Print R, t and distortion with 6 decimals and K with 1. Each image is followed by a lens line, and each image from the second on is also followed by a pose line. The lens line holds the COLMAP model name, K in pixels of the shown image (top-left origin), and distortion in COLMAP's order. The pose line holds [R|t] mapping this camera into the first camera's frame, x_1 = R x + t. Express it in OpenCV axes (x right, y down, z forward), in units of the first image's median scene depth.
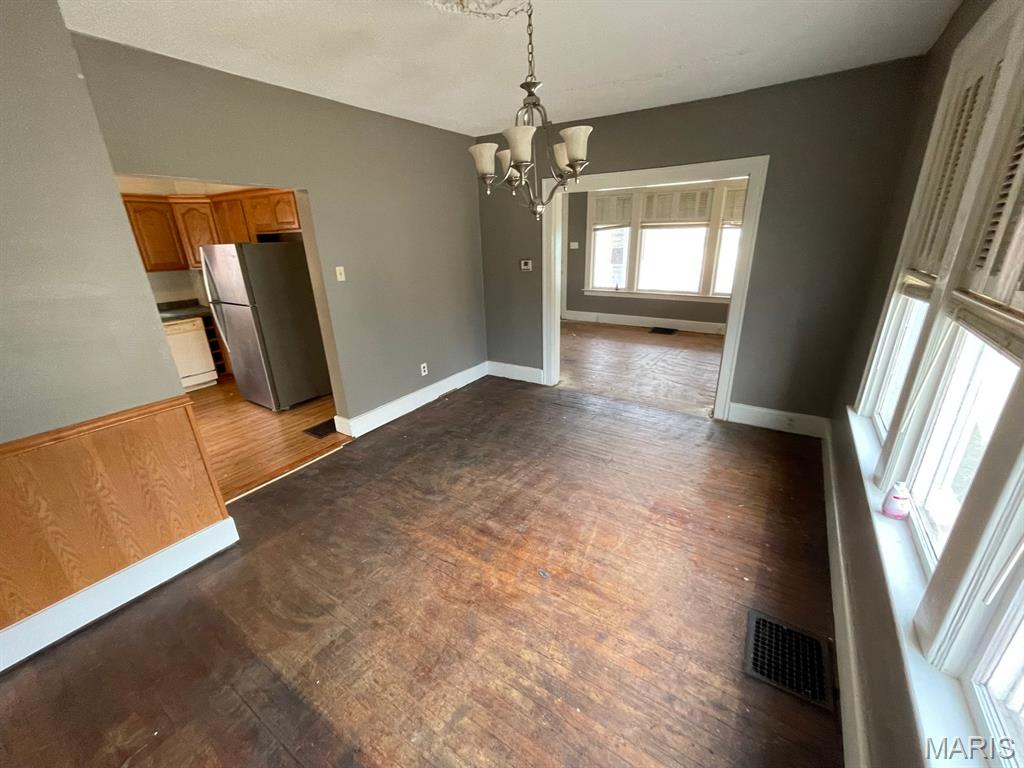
lens RADIAL K [[409.8, 0, 511.8], [0, 409.8, 389.9], [0, 0, 1]] dist [-0.001979, 0.000082]
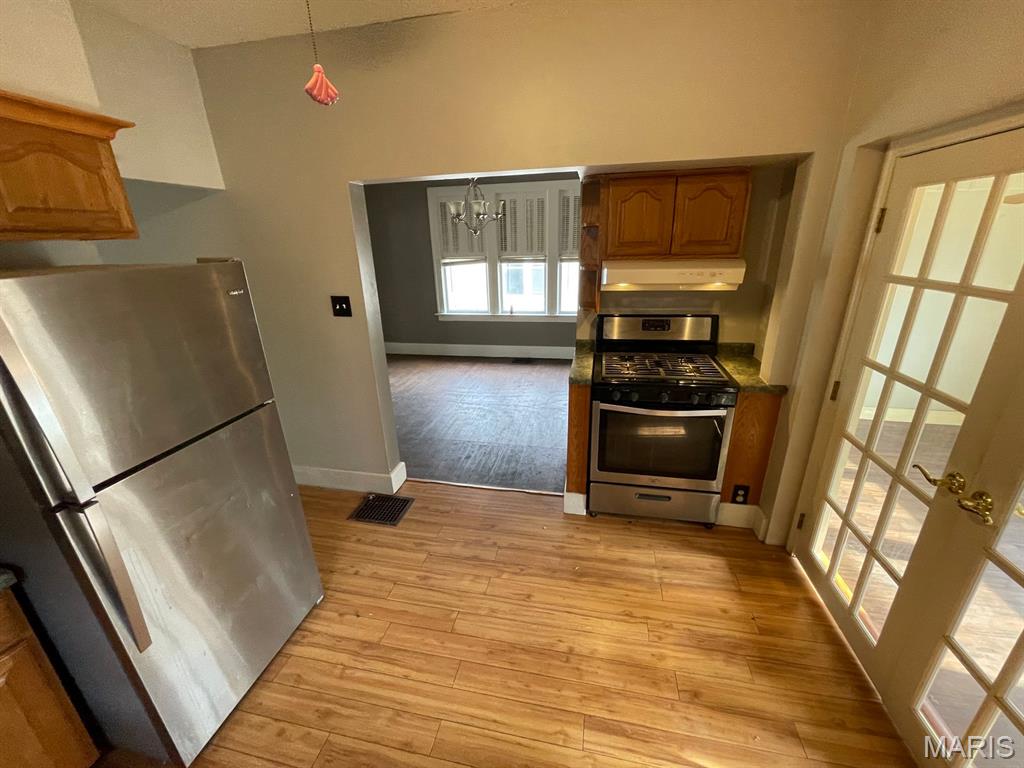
lens RADIAL K [[409.8, 0, 511.8], [0, 409.8, 389.9], [0, 0, 1]] dist [-0.001979, 0.000082]
pose [[-0.371858, -0.287919, 0.882510, -1.142337], [0.363020, 0.829872, 0.423709, -0.311677], [-0.854364, 0.477928, -0.204074, 0.880247]]
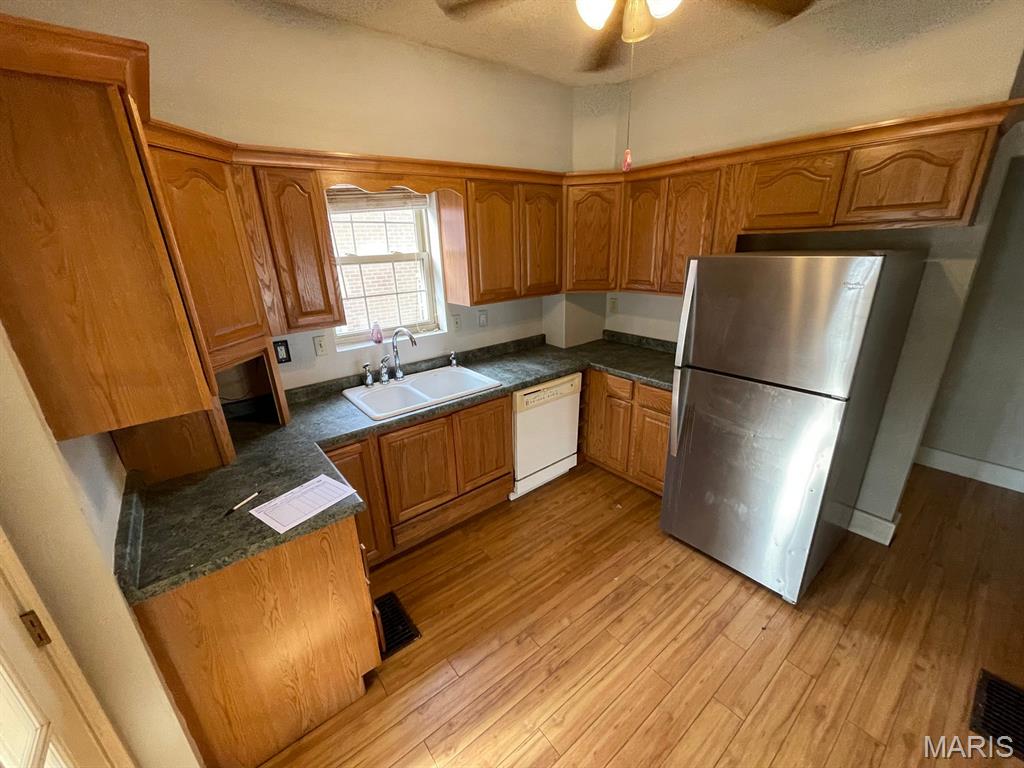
lens RADIAL K [[410.7, 0, 510.0], [0, 410.7, 389.3], [0, 0, 1]] dist [-0.001215, 0.000253]
pose [[0.951148, 0.095996, -0.293433, -0.864078], [-0.099546, 0.995029, 0.002847, -0.183463], [0.292248, 0.026502, 0.955975, 0.492174]]
